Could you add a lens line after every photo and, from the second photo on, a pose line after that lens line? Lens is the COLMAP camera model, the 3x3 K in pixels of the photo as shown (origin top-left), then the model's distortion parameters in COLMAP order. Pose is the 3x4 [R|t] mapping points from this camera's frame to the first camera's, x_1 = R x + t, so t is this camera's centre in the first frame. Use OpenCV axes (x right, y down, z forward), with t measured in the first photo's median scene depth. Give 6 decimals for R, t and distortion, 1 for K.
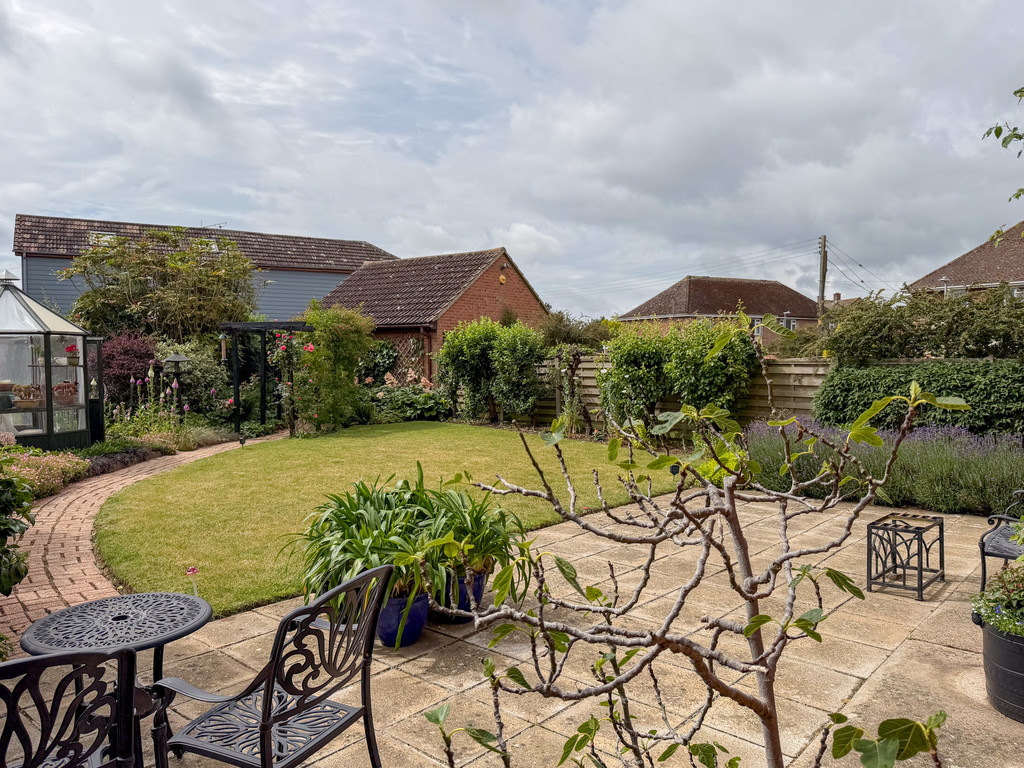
lens RADIAL K [[707.7, 0, 512.0], [0, 707.7, 384.0], [0, 0, 1]] dist [0.102066, -0.136656]
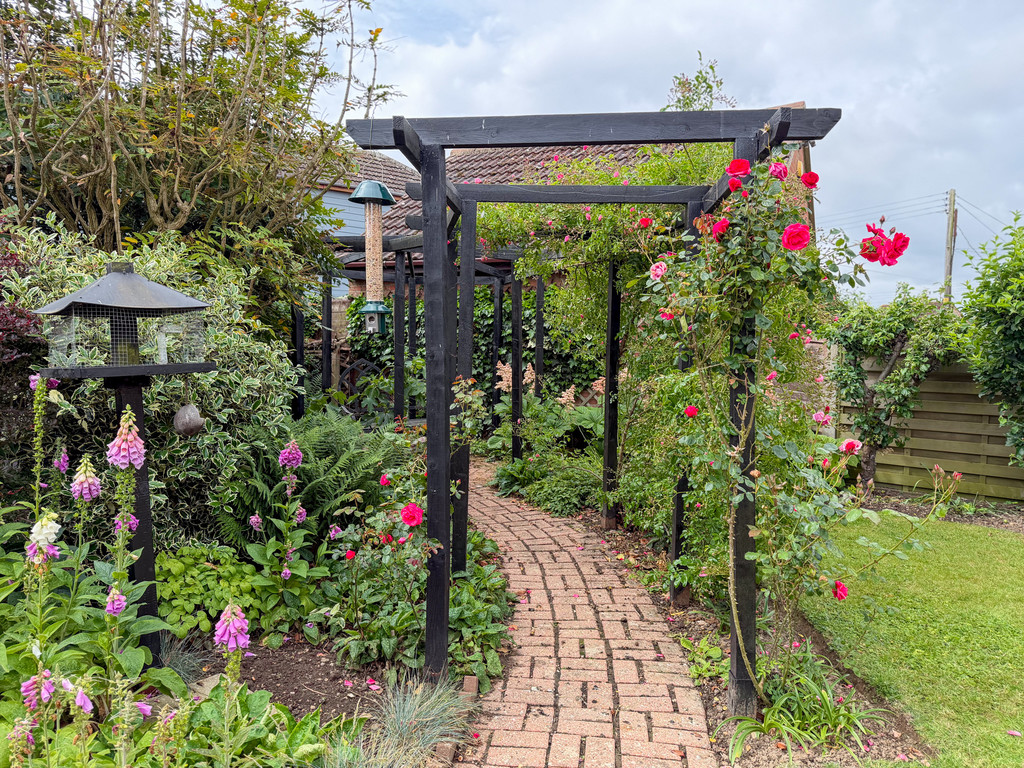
lens RADIAL K [[707.7, 0, 512.0], [0, 707.7, 384.0], [0, 0, 1]] dist [0.102066, -0.136656]
pose [[0.991766, 0.000876, 0.128061, -0.365283], [-0.002564, 0.999912, 0.013018, -0.014426], [-0.128038, -0.013239, 0.991681, 0.748970]]
